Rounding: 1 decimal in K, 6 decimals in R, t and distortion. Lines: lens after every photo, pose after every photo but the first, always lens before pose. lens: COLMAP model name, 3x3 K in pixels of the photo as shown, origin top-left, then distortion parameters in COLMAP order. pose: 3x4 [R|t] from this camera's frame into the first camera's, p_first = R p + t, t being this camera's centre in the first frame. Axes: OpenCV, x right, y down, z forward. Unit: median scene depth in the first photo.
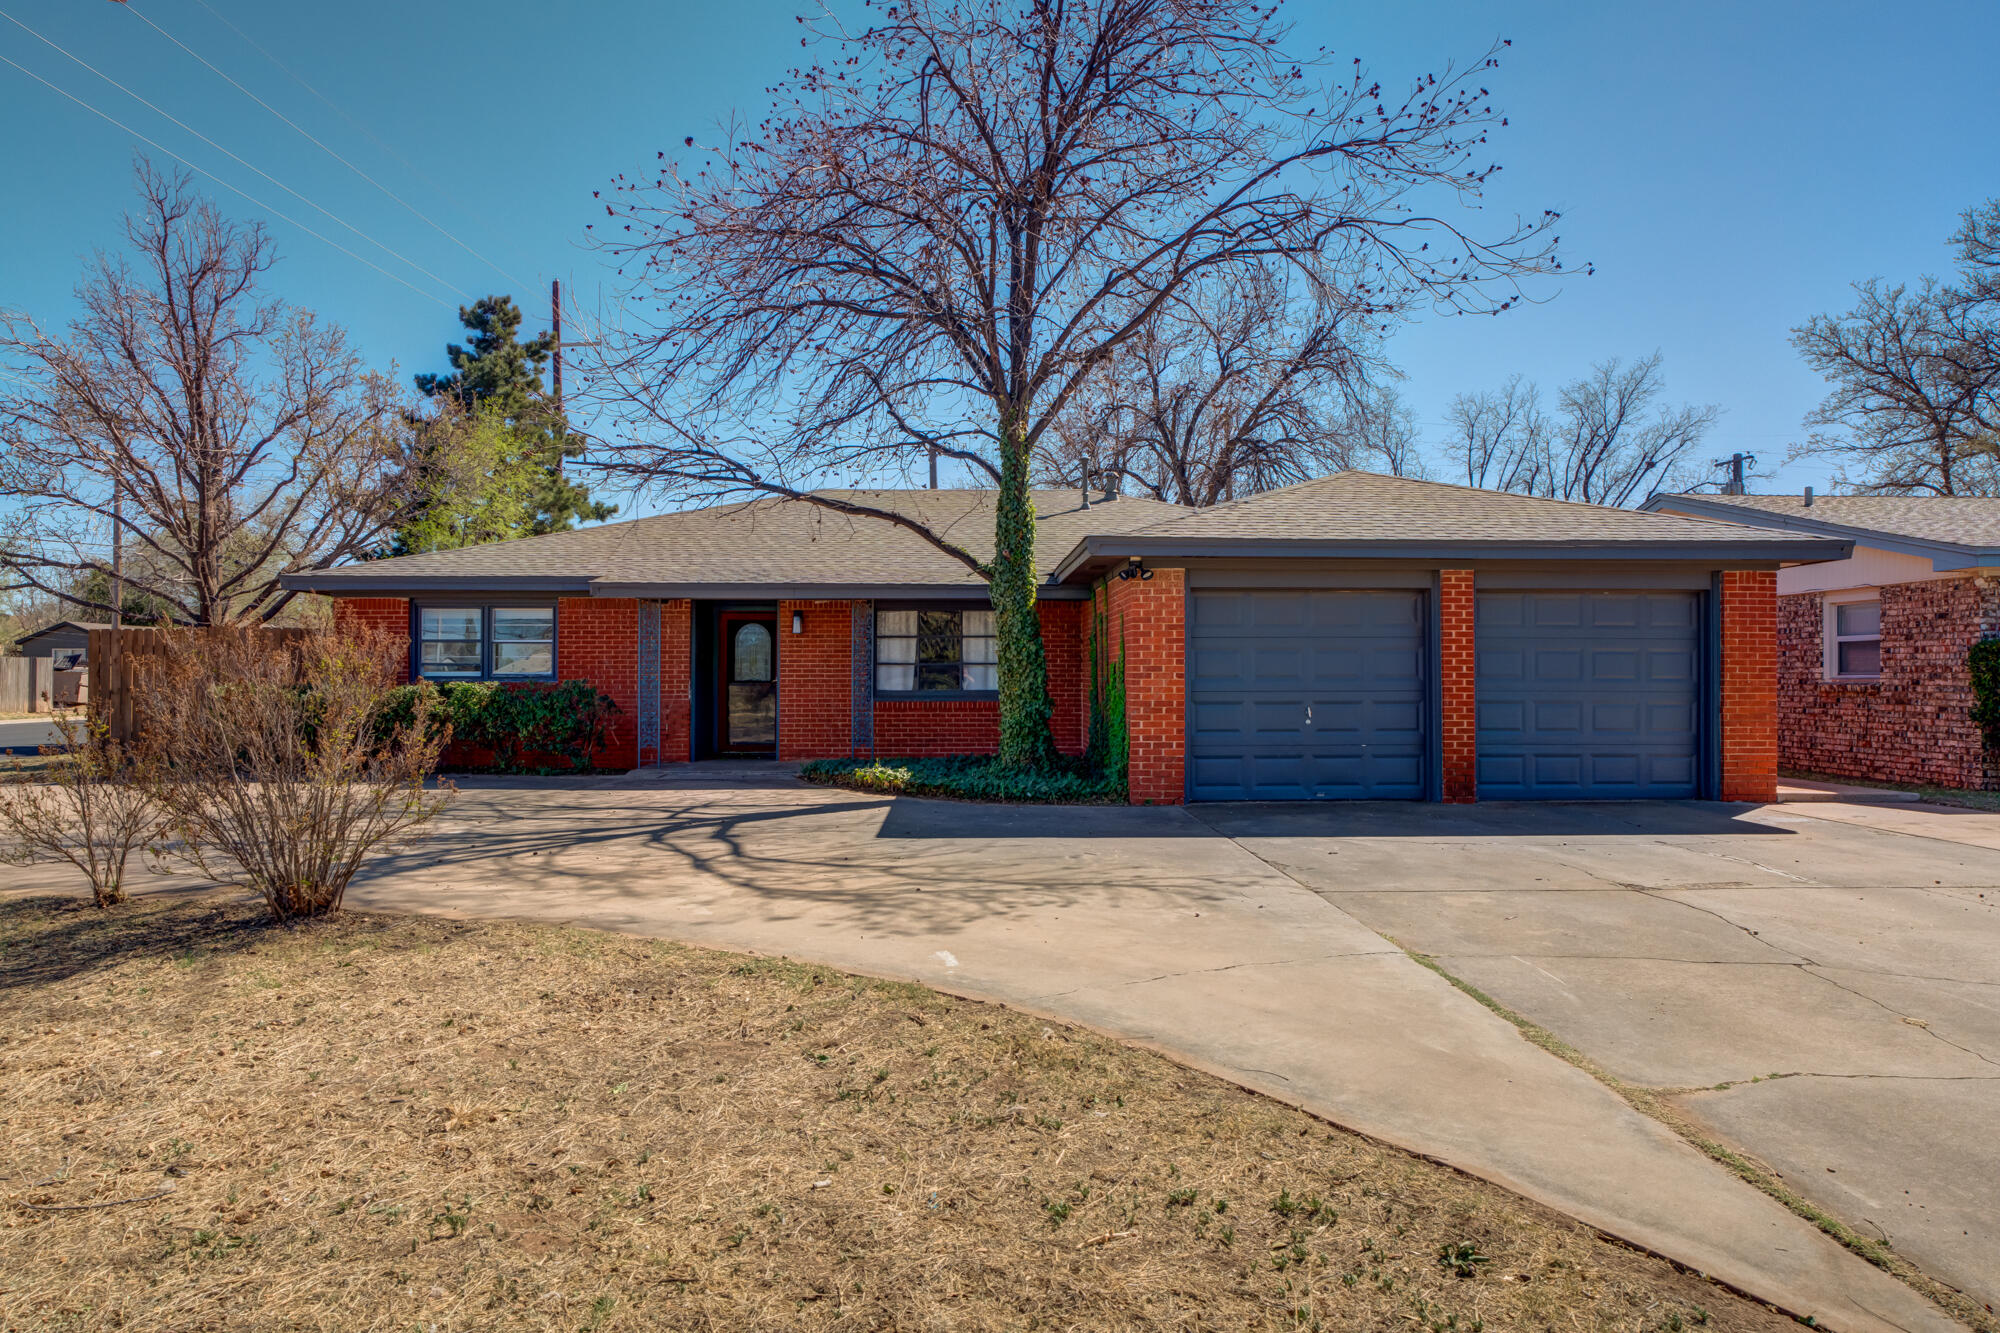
lens RADIAL K [[1222.5, 0, 1000.0], [0, 1222.5, 666.5], [0, 0, 1]] dist [-0.025557, 0.000671]
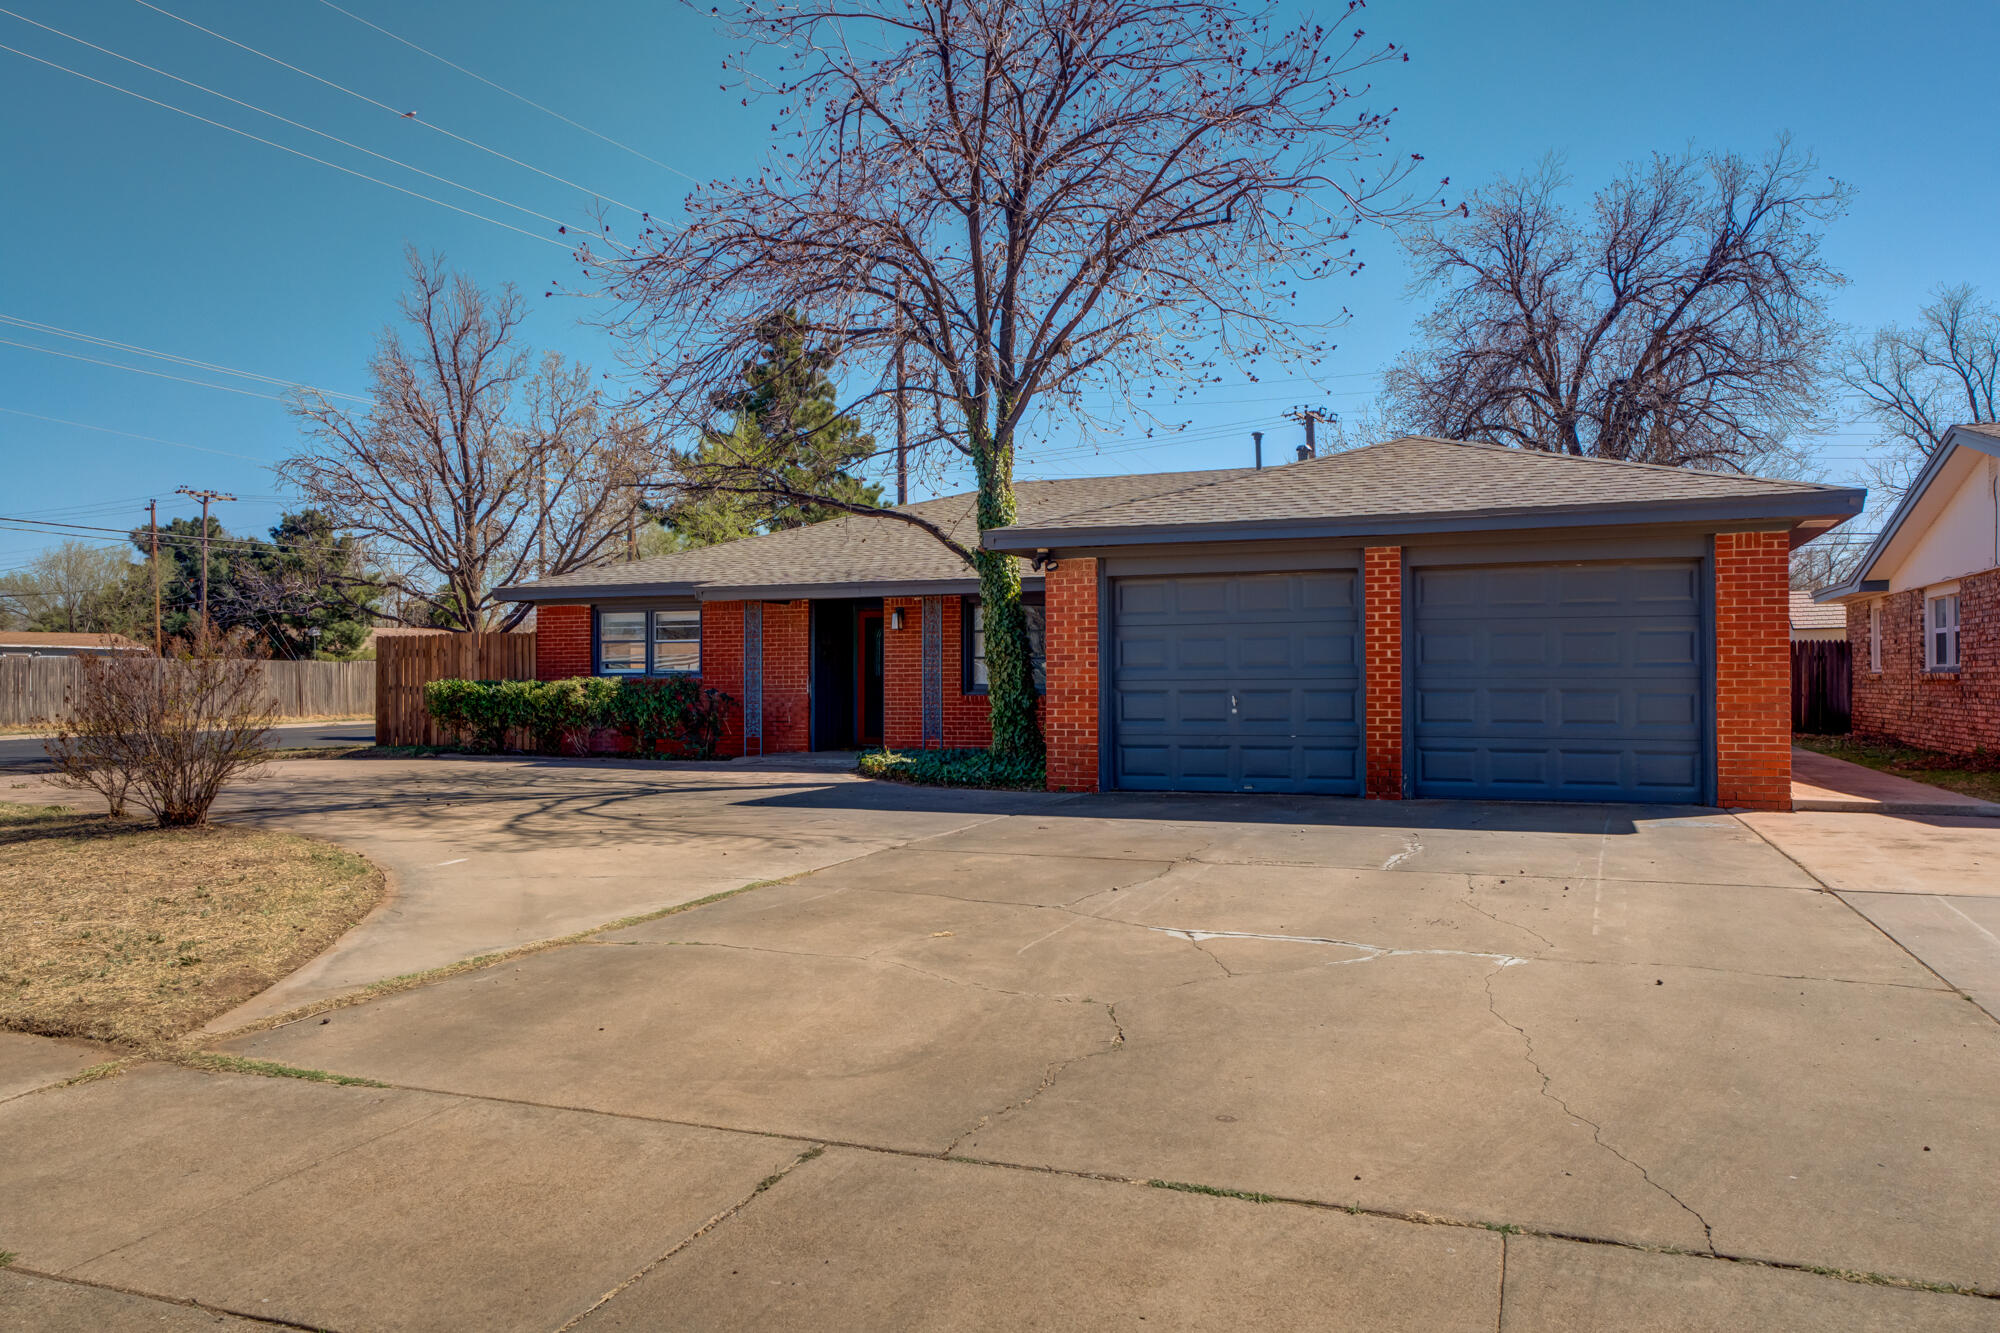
lens RADIAL K [[1430.6, 0, 1000.0], [0, 1430.6, 666.5], [0, 0, 1]] dist [-0.006718, -0.004970]
pose [[0.918897, -0.009315, -0.394389, 0.522658], [0.008924, 0.999956, -0.002825, 0.011610], [0.394398, -0.000923, 0.918939, -0.108491]]
